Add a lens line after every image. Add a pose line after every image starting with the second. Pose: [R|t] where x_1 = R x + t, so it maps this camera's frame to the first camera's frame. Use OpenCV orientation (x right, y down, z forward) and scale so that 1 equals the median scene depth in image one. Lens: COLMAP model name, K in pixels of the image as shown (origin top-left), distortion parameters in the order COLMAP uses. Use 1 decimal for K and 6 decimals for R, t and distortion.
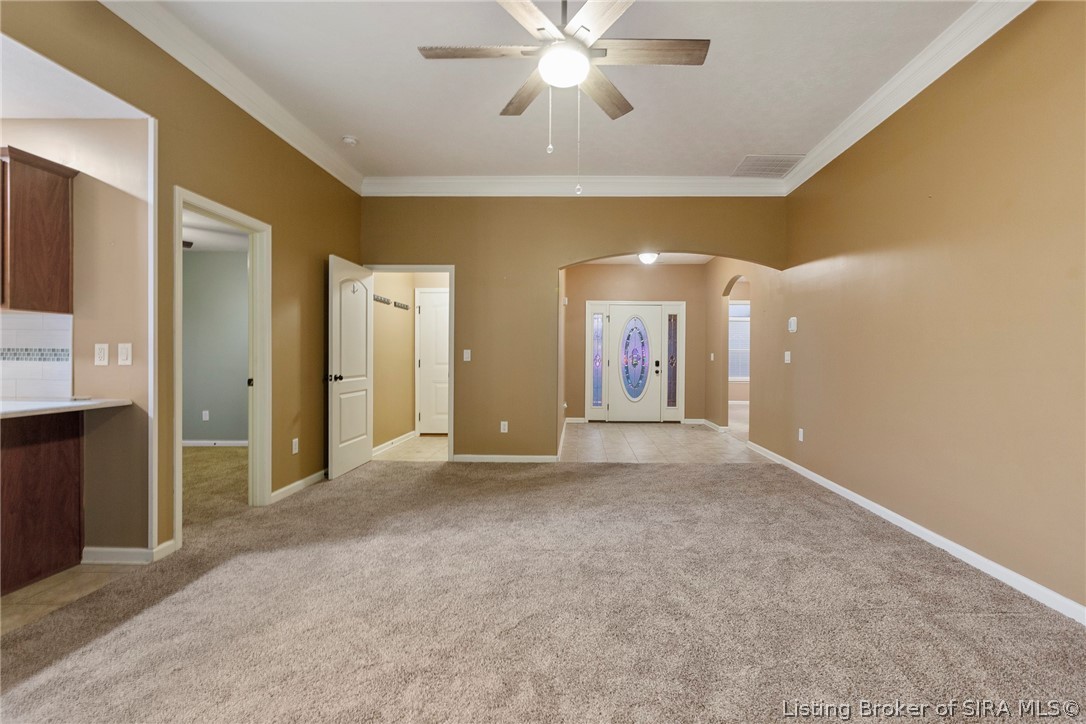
lens RADIAL K [[490.8, 0, 543.0], [0, 490.8, 362.0], [0, 0, 1]] dist [0.000878, 0.000046]
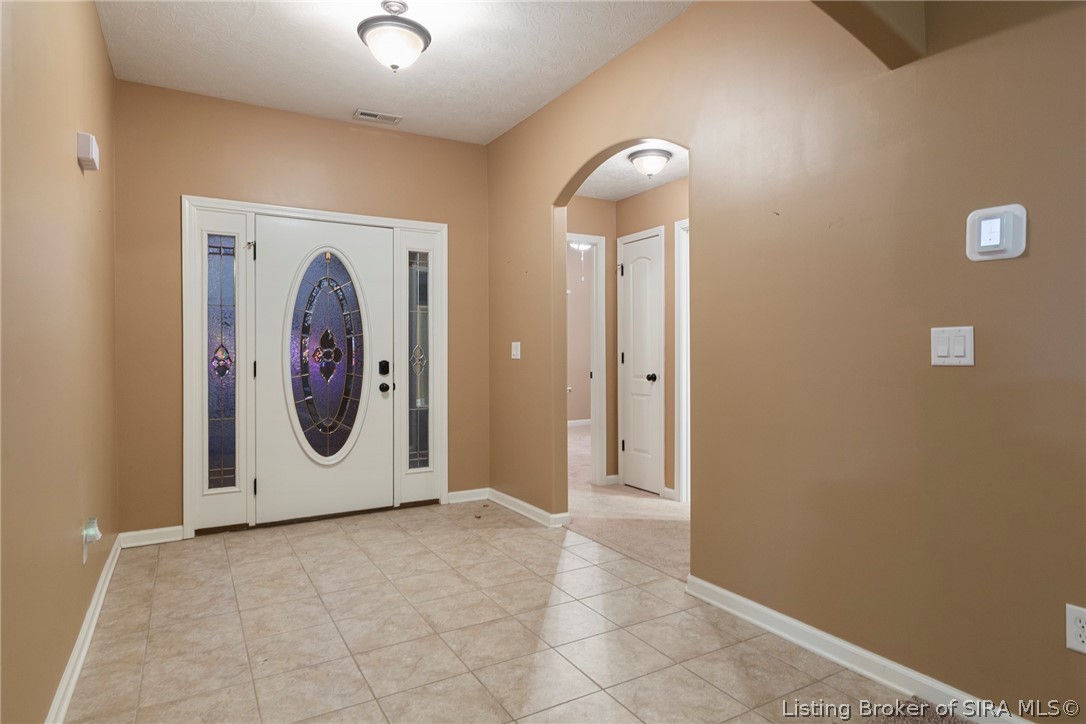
lens RADIAL K [[613.2, 0, 548.0], [0, 613.2, 354.5], [0, 0, 1]] dist [-0.002200, -0.000111]
pose [[0.820402, -0.012077, 0.571660, 0.050843], [0.015314, 0.999882, -0.000855, -0.005290], [-0.571583, 0.009456, 0.820490, 0.497790]]
